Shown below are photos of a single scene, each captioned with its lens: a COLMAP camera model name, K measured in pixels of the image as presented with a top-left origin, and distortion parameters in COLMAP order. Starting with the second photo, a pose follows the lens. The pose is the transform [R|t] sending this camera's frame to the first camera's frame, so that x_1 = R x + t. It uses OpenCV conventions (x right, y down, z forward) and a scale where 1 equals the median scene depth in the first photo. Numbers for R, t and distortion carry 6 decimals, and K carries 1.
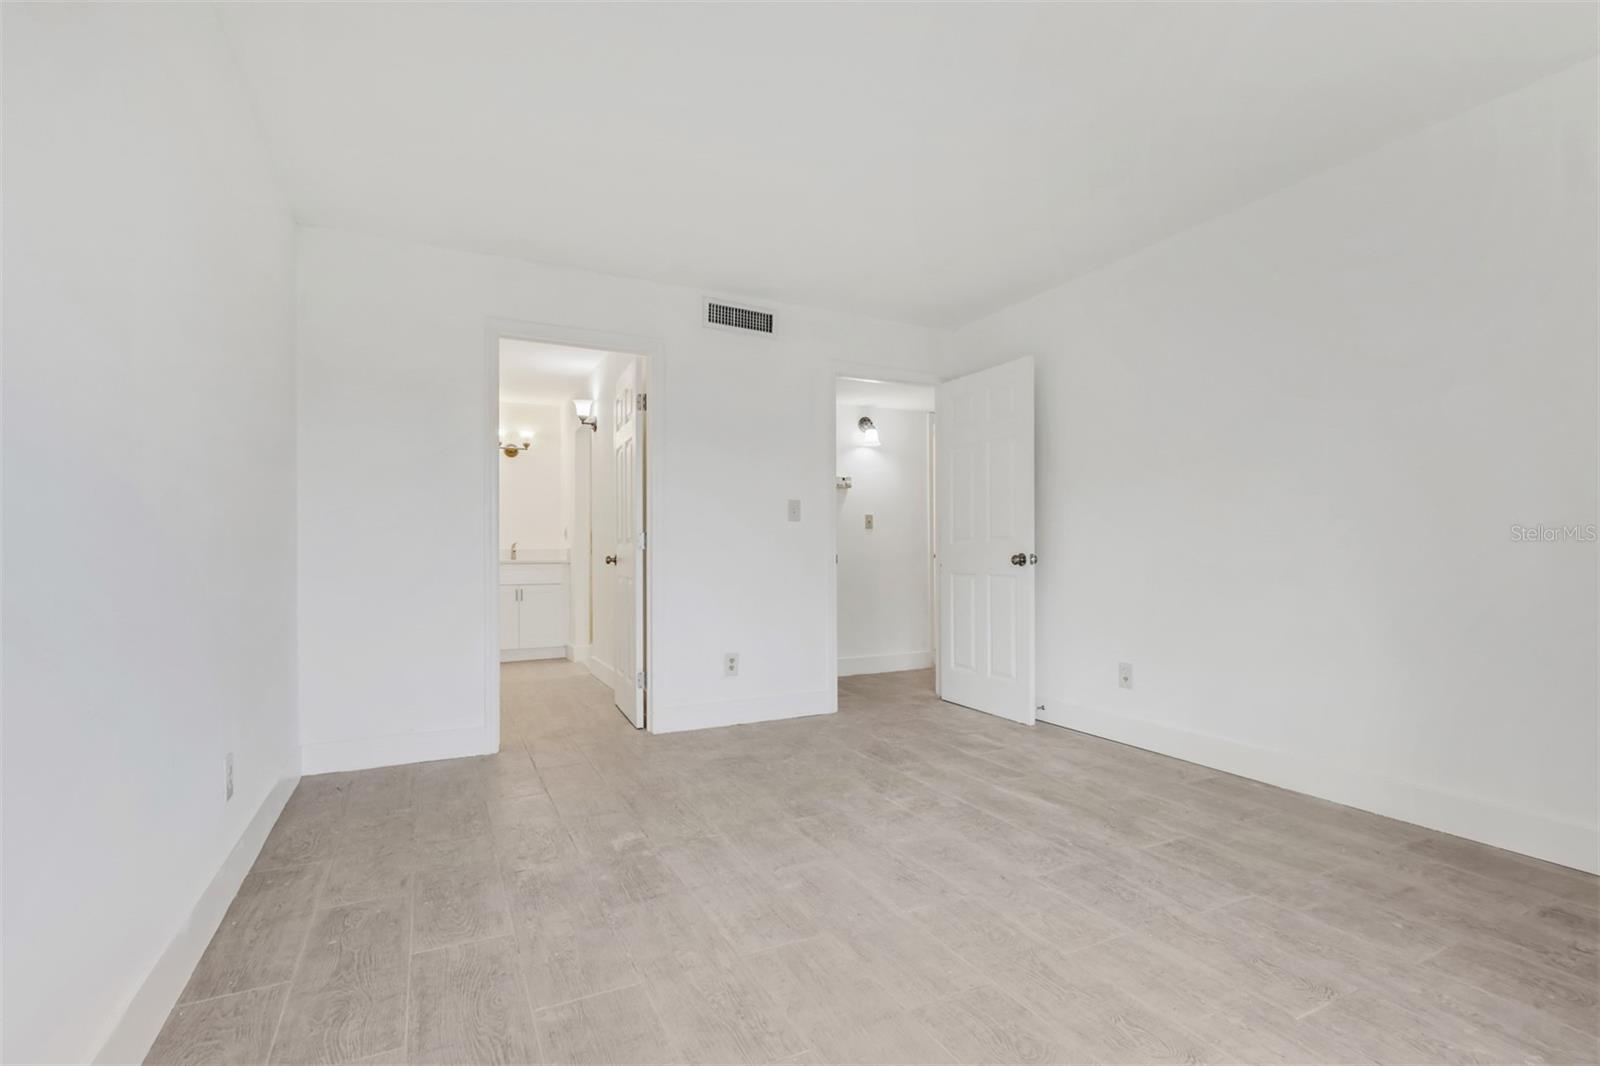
lens RADIAL K [[751.4, 0, 802.3], [0, 751.4, 538.9], [0, 0, 1]] dist [-0.001155, -0.000162]
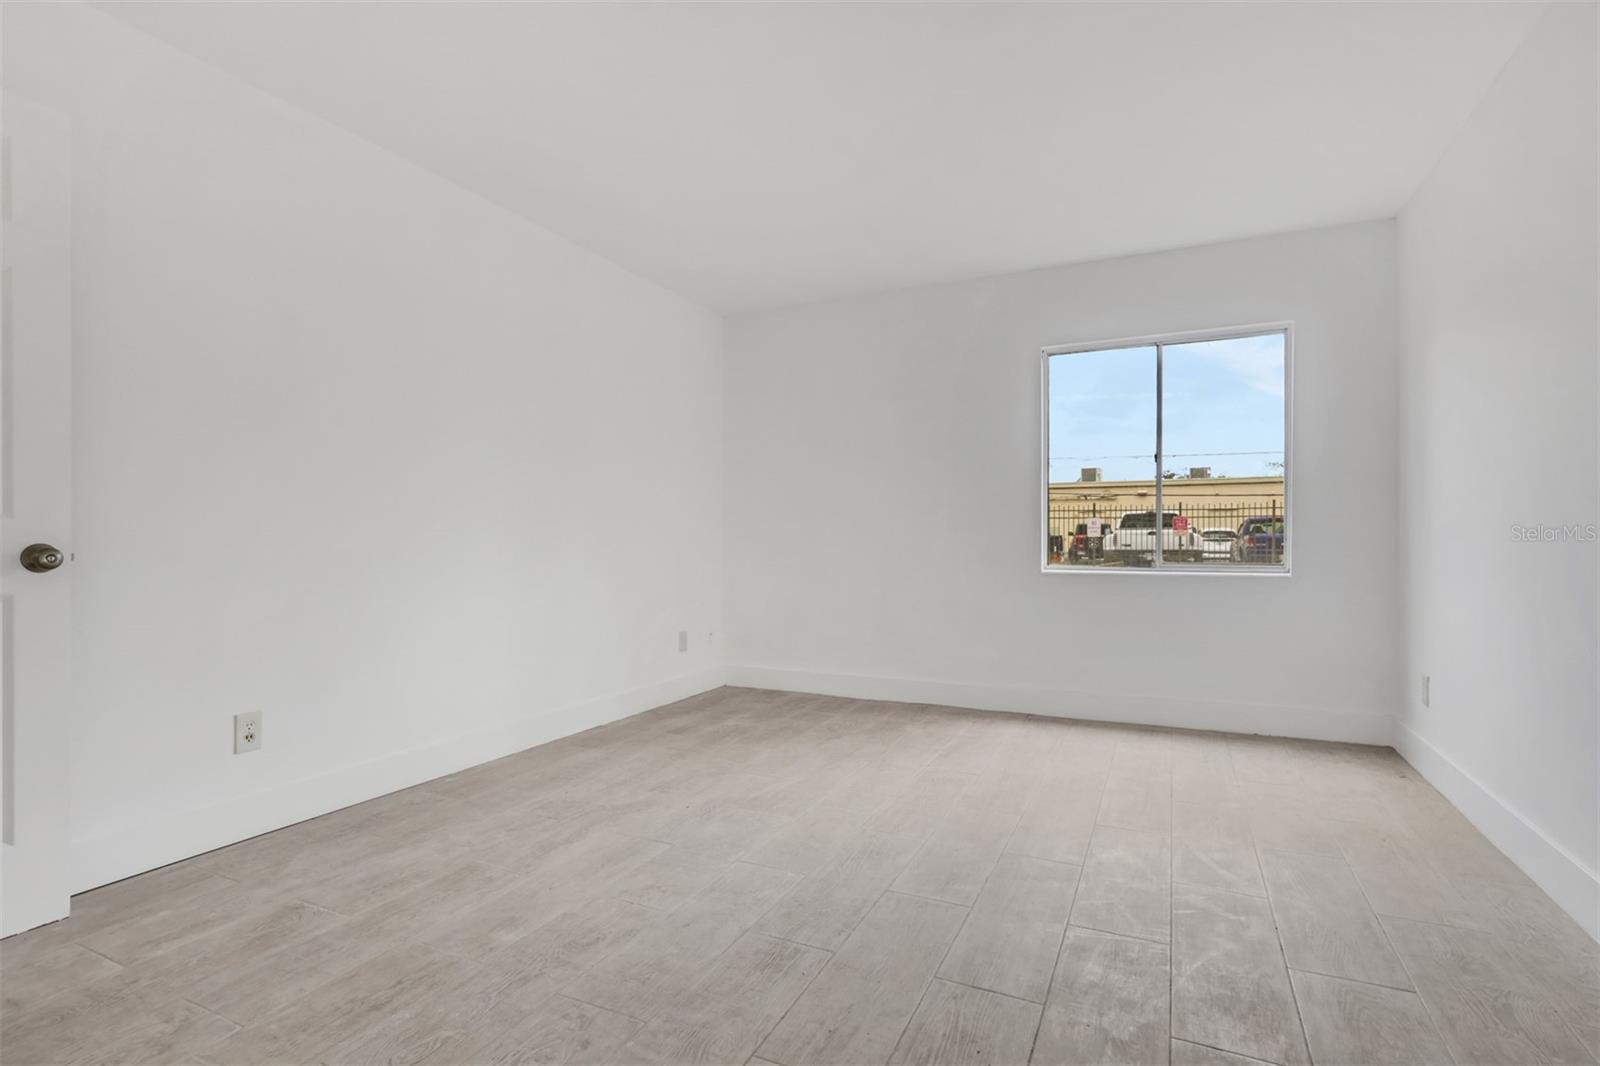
lens RADIAL K [[751.4, 0, 802.4], [0, 751.4, 539.5], [0, 0, 1]] dist [-0.001155, -0.000162]
pose [[-0.610905, 0.006540, 0.791677, -0.490432], [-0.010978, 0.999800, -0.016731, 0.027505], [-0.791628, -0.018912, -0.610711, 1.331707]]
